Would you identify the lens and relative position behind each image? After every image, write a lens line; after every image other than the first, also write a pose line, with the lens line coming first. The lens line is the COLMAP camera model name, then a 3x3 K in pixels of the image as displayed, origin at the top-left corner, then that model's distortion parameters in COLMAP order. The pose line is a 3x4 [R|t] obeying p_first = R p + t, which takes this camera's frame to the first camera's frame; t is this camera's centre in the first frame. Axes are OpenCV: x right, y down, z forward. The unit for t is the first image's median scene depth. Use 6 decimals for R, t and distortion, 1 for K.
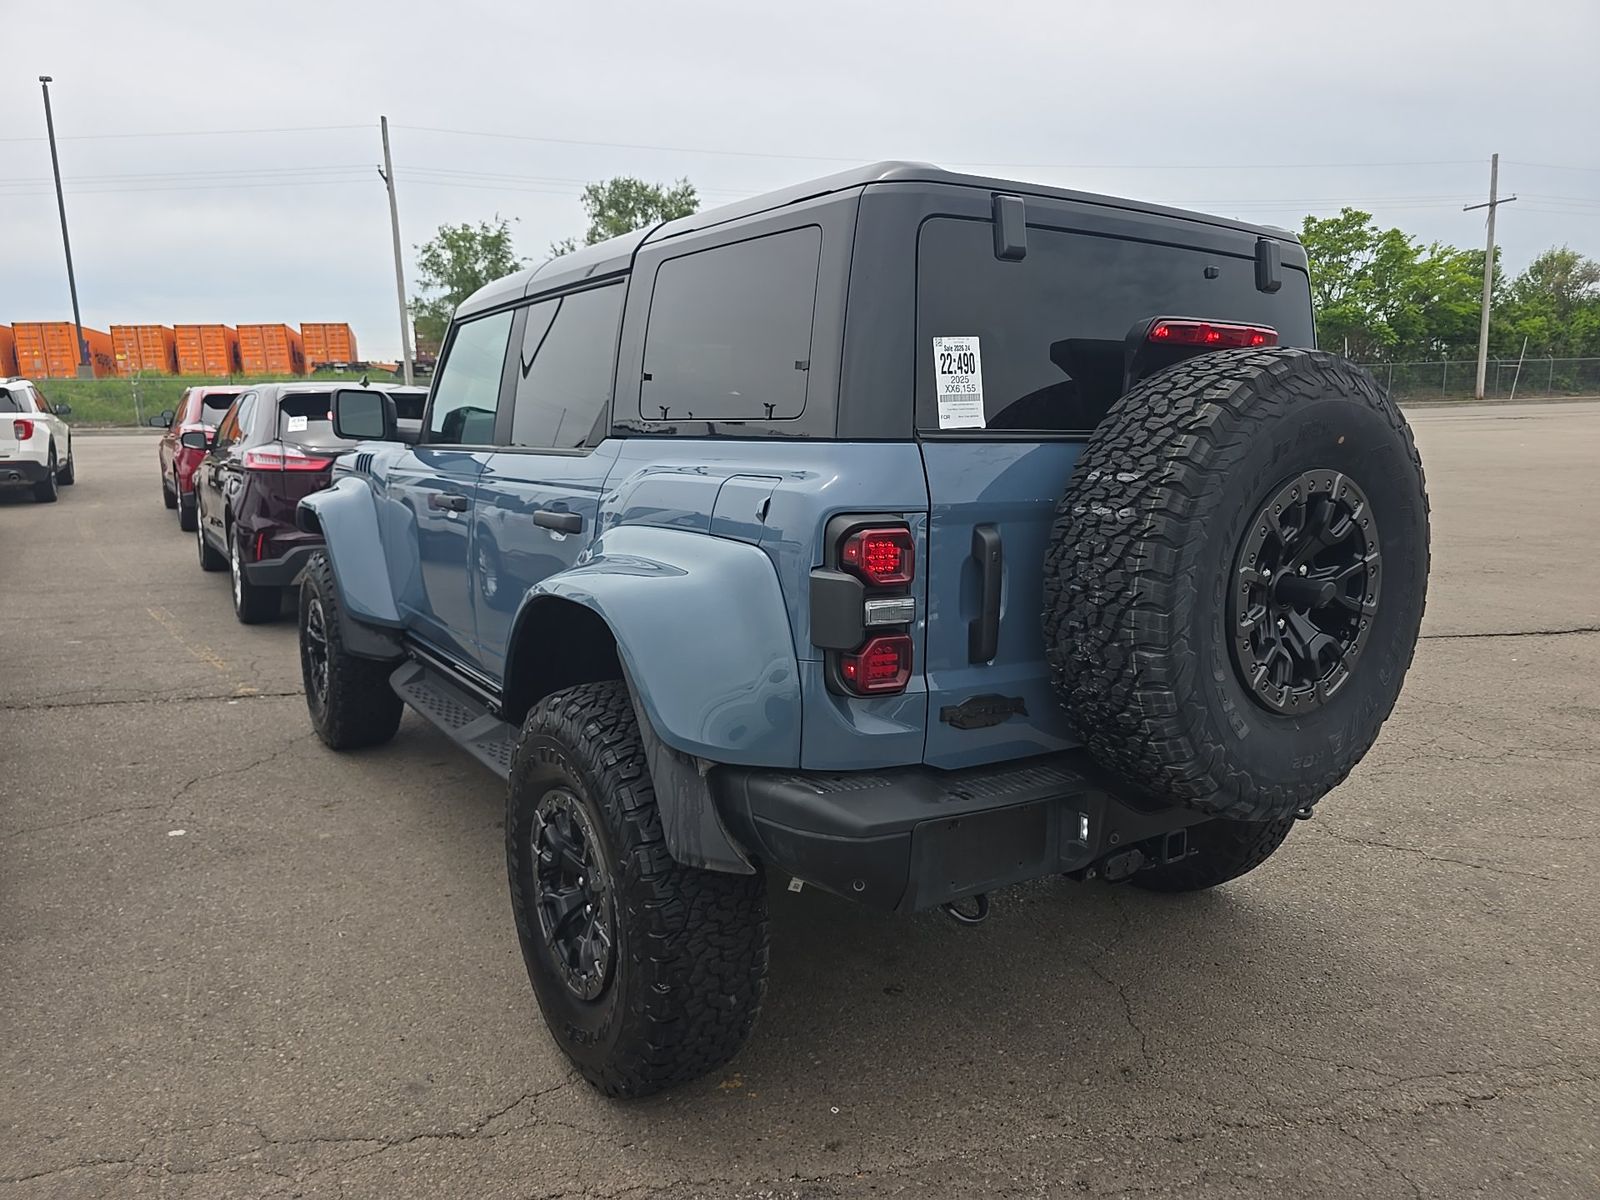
lens RADIAL K [[1084.9, 0, 800.0], [0, 1084.9, 600.0], [0, 0, 1]] dist [0.052385, -0.050817]
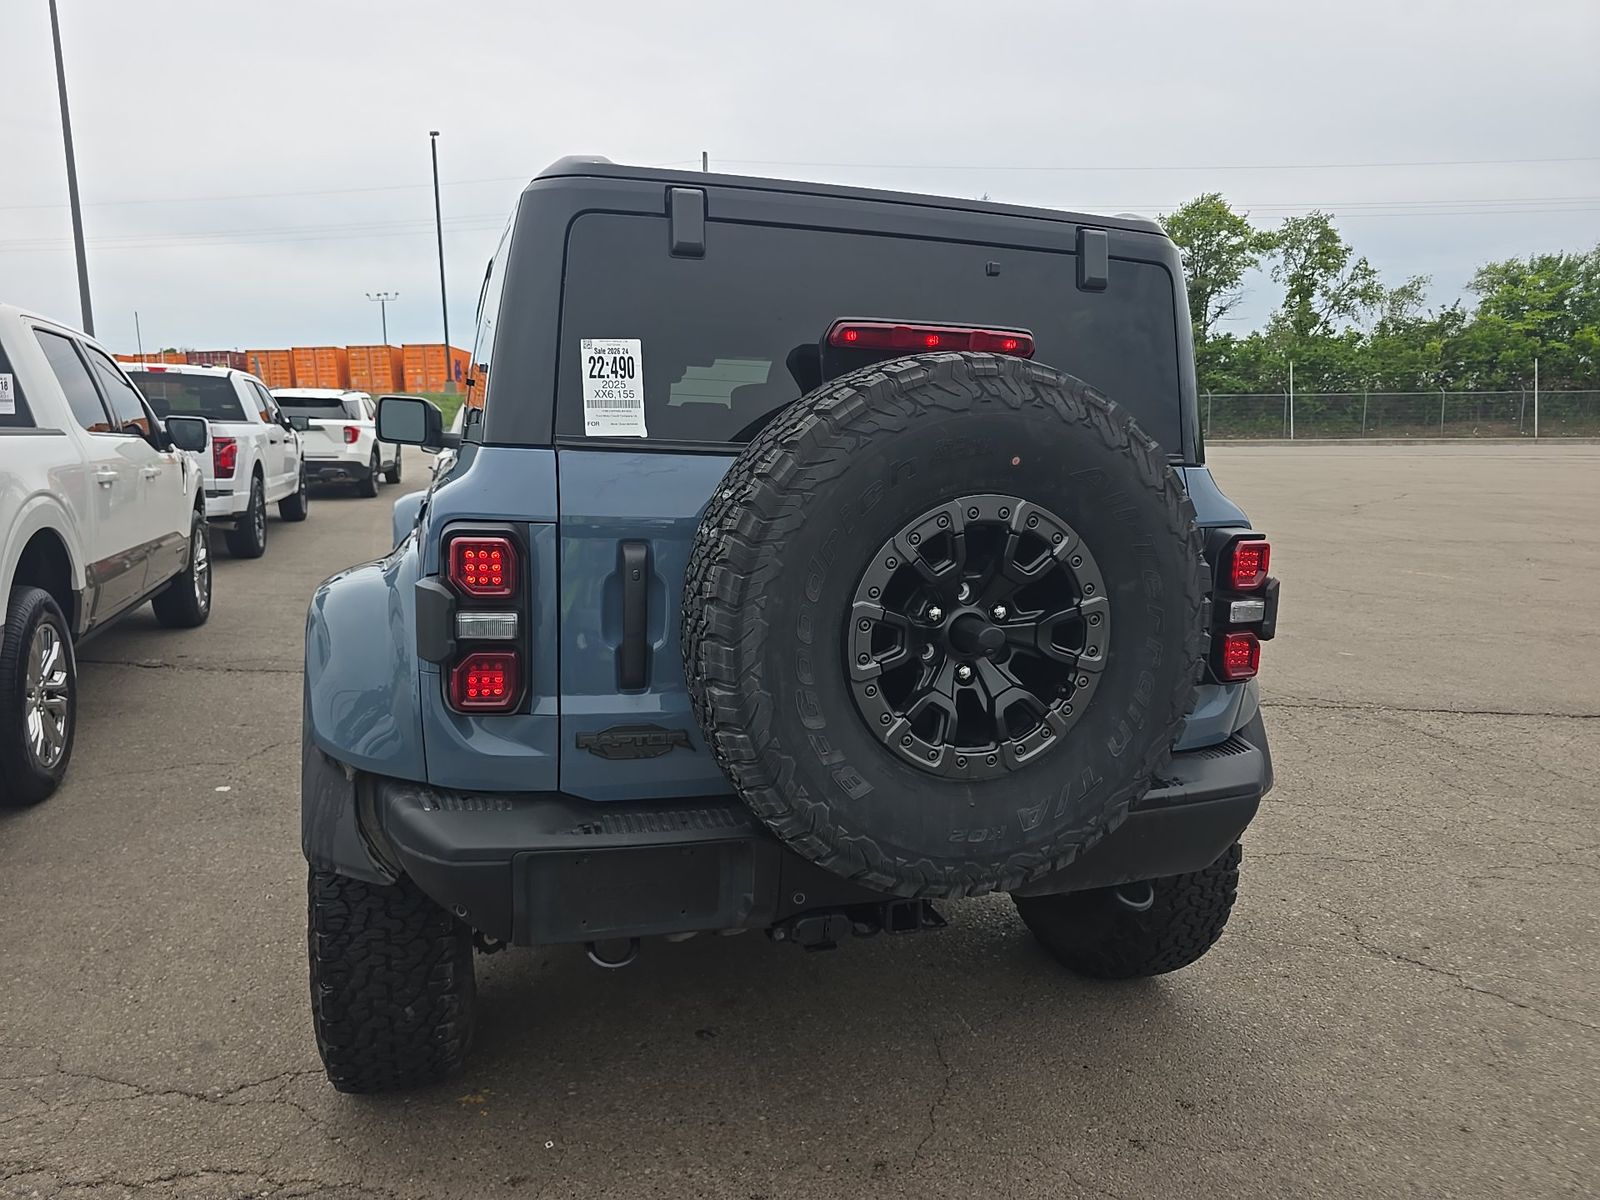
lens RADIAL K [[1078.4, 0, 800.0], [0, 1078.4, 600.0], [0, 0, 1]] dist [0.090307, -0.141566]
pose [[0.961671, 0.061792, -0.267154, 0.558464], [-0.066341, 0.997765, -0.008025, -0.020376], [0.266061, 0.025441, 0.963620, 0.146429]]
